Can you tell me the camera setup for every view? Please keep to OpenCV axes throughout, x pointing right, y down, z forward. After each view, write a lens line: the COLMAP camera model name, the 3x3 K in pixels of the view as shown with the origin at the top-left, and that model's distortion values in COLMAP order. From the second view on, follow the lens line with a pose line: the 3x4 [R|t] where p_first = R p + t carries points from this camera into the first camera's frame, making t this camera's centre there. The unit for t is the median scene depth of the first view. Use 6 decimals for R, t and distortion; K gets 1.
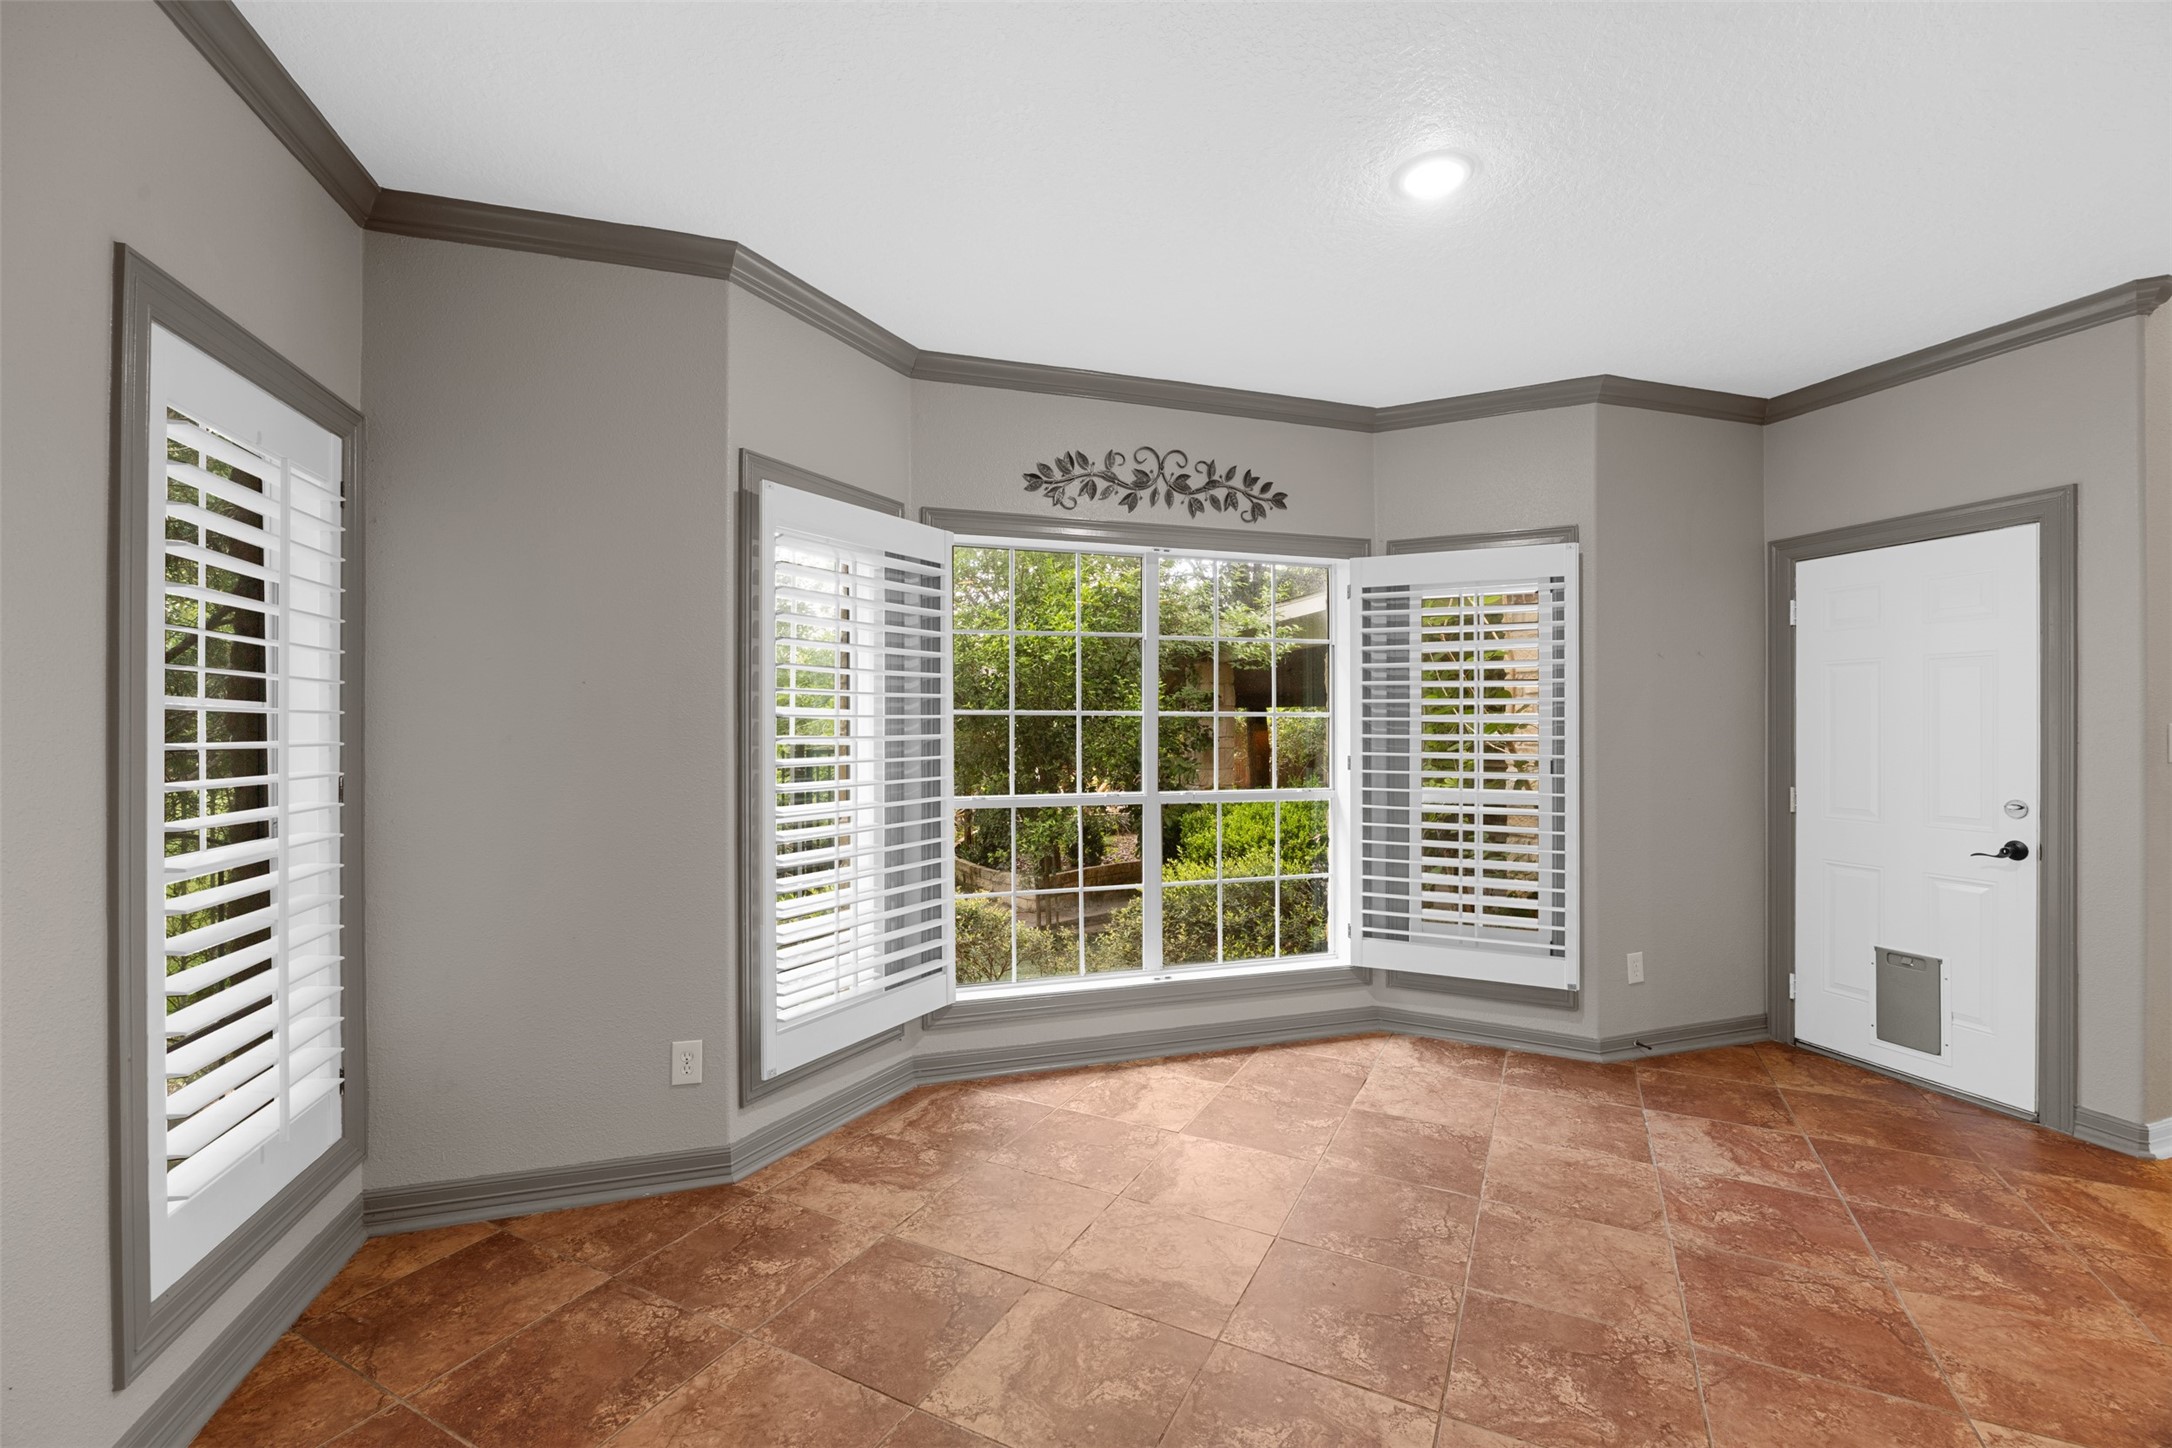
lens RADIAL K [[910.6, 0, 1095.6], [0, 910.6, 725.3], [0, 0, 1]] dist [-0.019646, -0.000240]
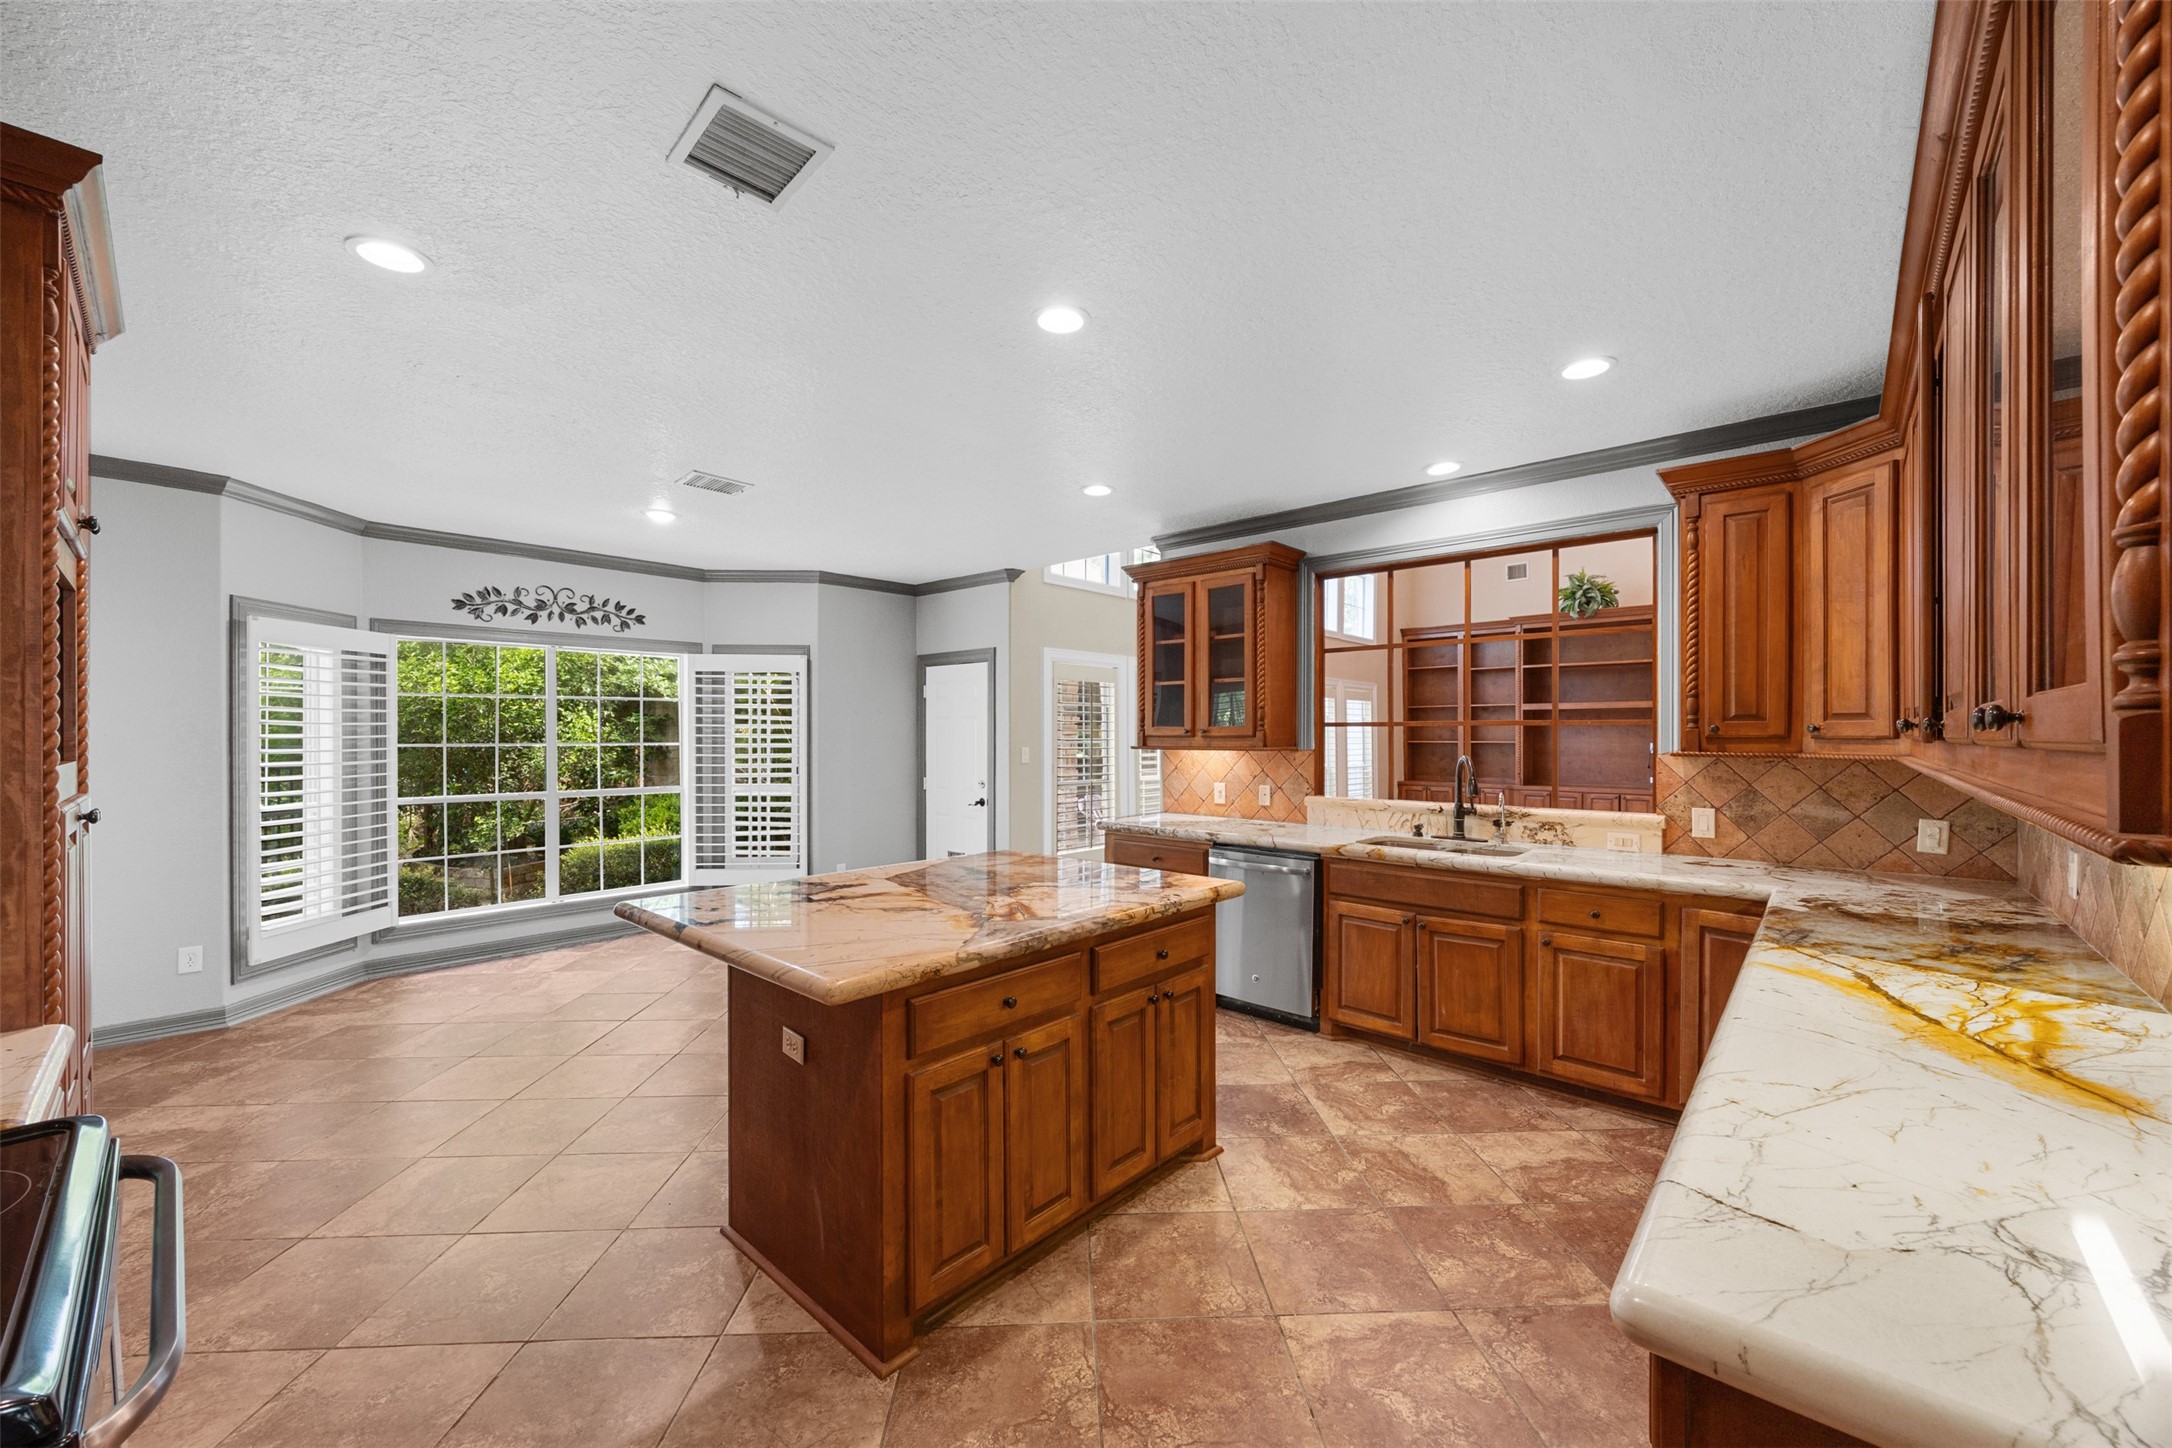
lens RADIAL K [[826.7, 0, 1091.9], [0, 826.7, 730.5], [0, 0, 1]] dist [-0.001294, -0.000668]
pose [[0.863505, -0.000787, 0.504340, 0.162753], [0.001144, 0.999999, -0.000398, -0.037353], [-0.504340, 0.000920, 0.863505, -0.849545]]
